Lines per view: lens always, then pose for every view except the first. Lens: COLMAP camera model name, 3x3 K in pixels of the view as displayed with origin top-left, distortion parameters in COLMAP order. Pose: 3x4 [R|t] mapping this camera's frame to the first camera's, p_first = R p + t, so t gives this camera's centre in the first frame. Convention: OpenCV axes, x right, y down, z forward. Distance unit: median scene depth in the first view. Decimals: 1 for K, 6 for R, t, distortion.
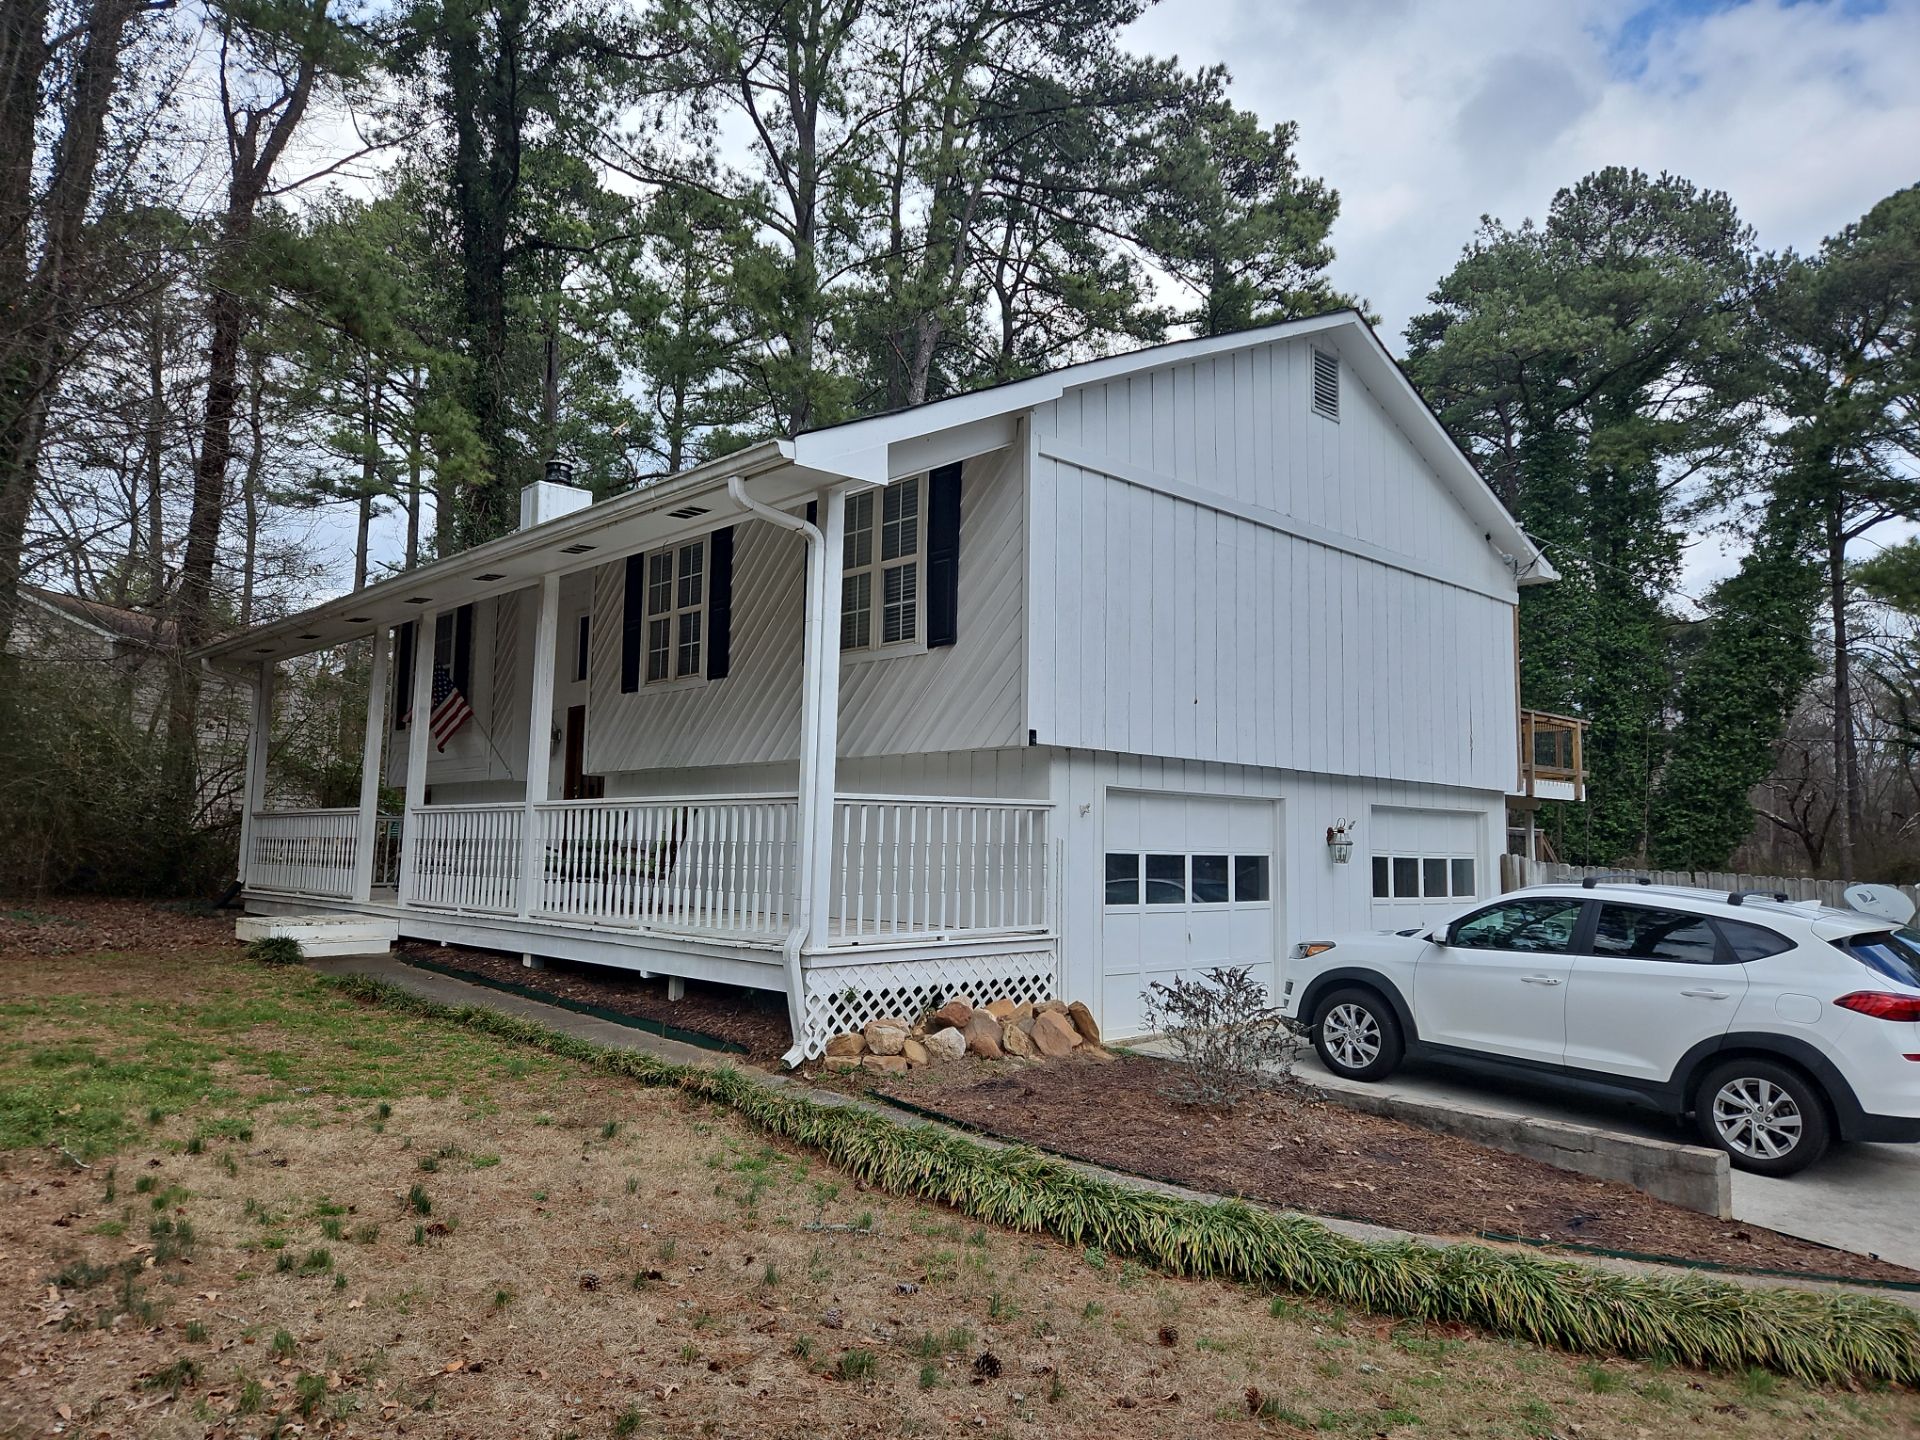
lens RADIAL K [[1294.5, 0, 990.3], [0, 1294.5, 715.8], [0, 0, 1]] dist [0.055970, -0.025761]
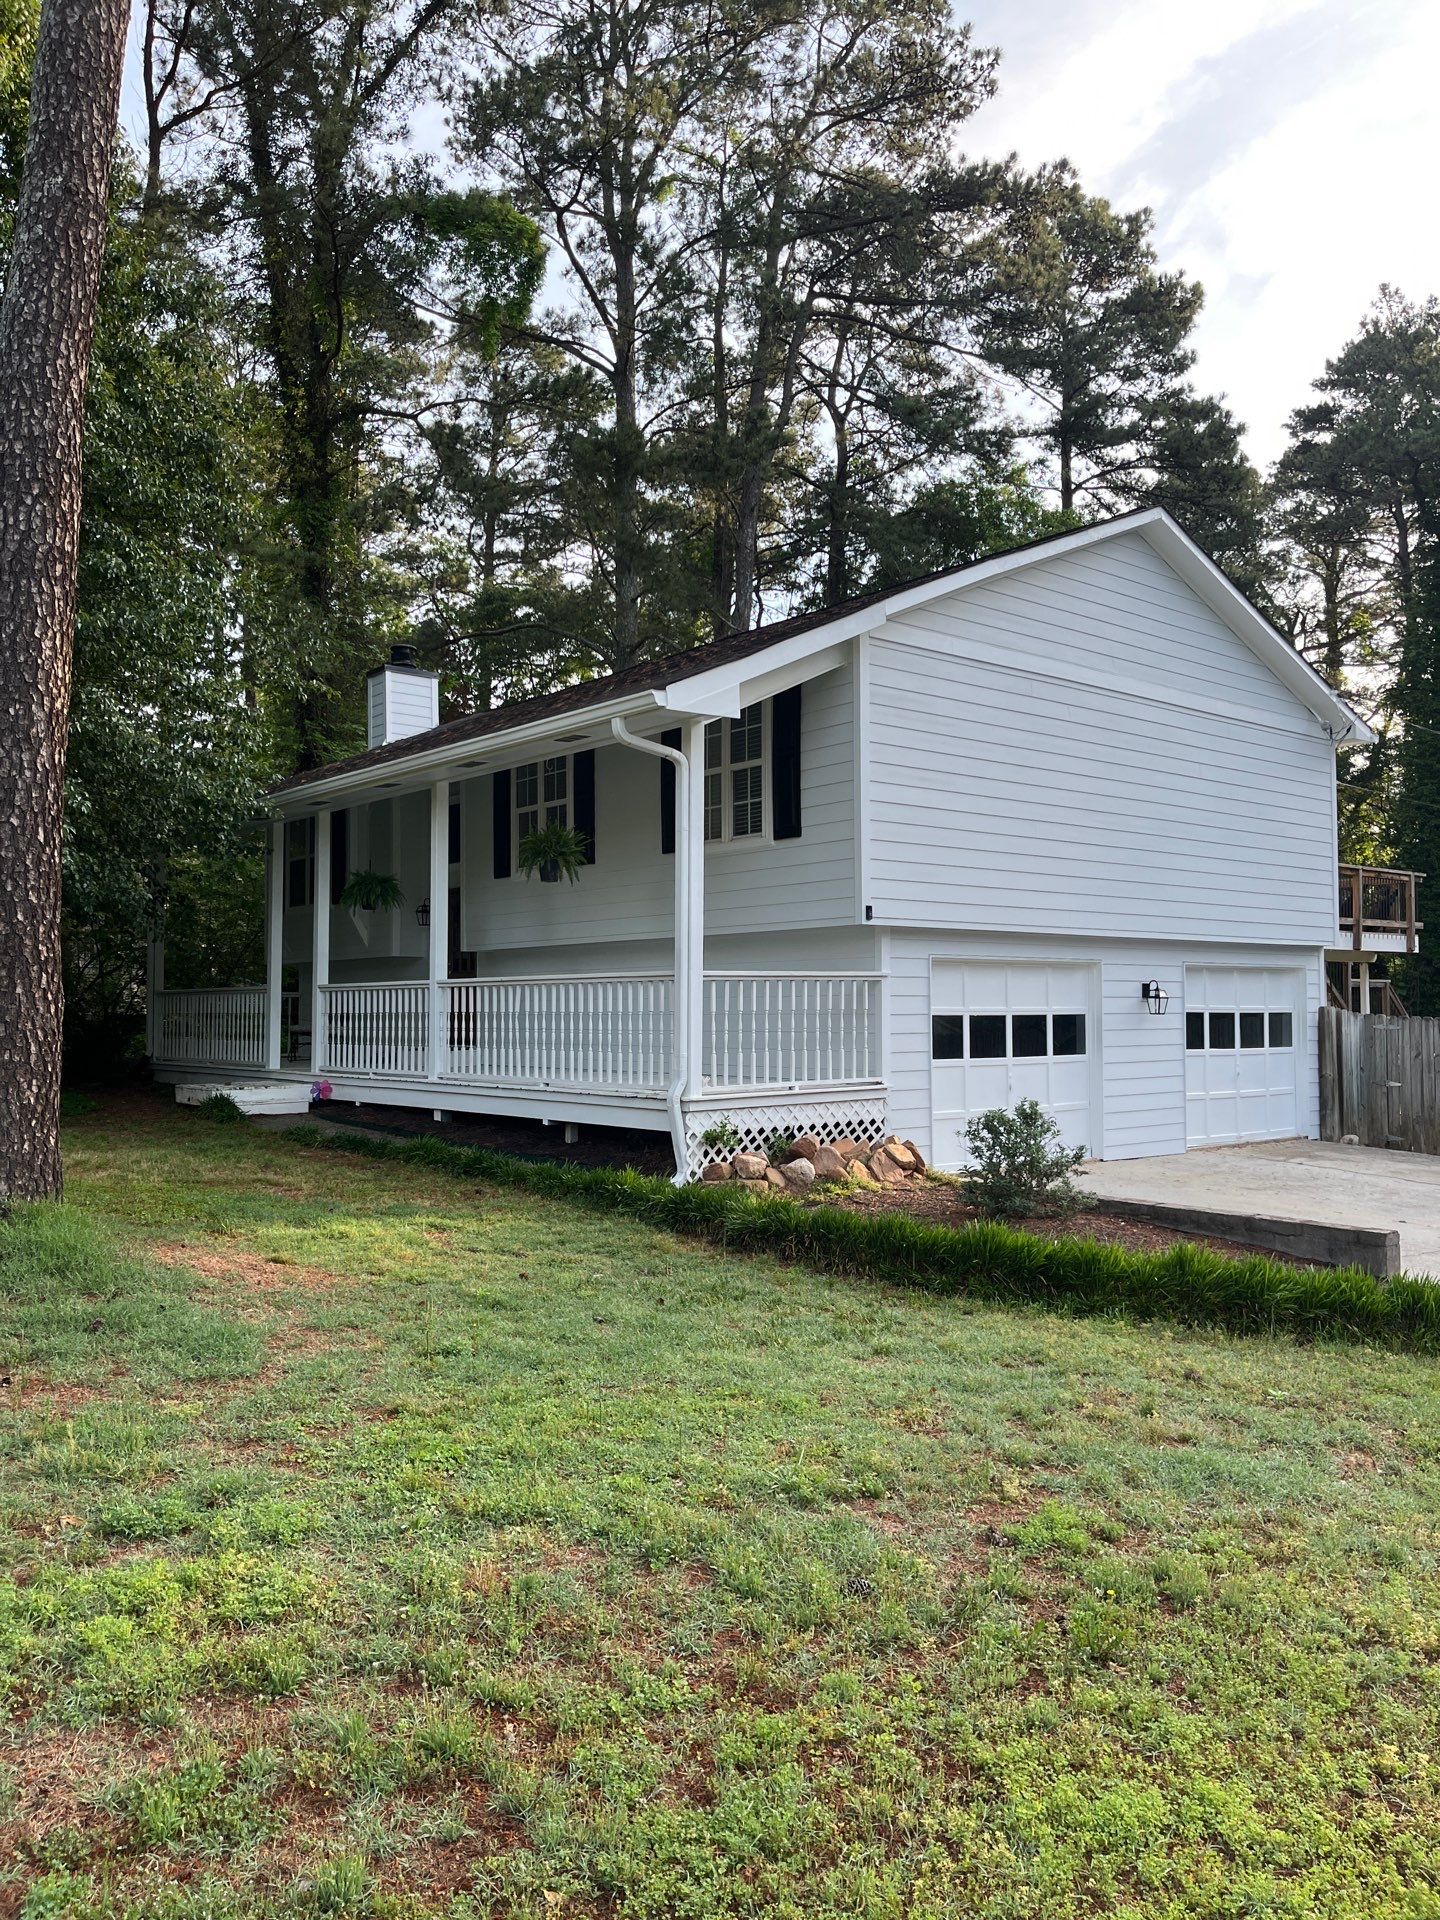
lens RADIAL K [[1520.3, 0, 713.2], [0, 1520.3, 952.4], [0, 0, 1]] dist [-0.038696, -0.005111]
pose [[0.996464, -0.022594, -0.080926, 0.003783], [0.027697, 0.997661, 0.062498, -0.028724], [0.079324, -0.064519, 0.994759, -0.258911]]
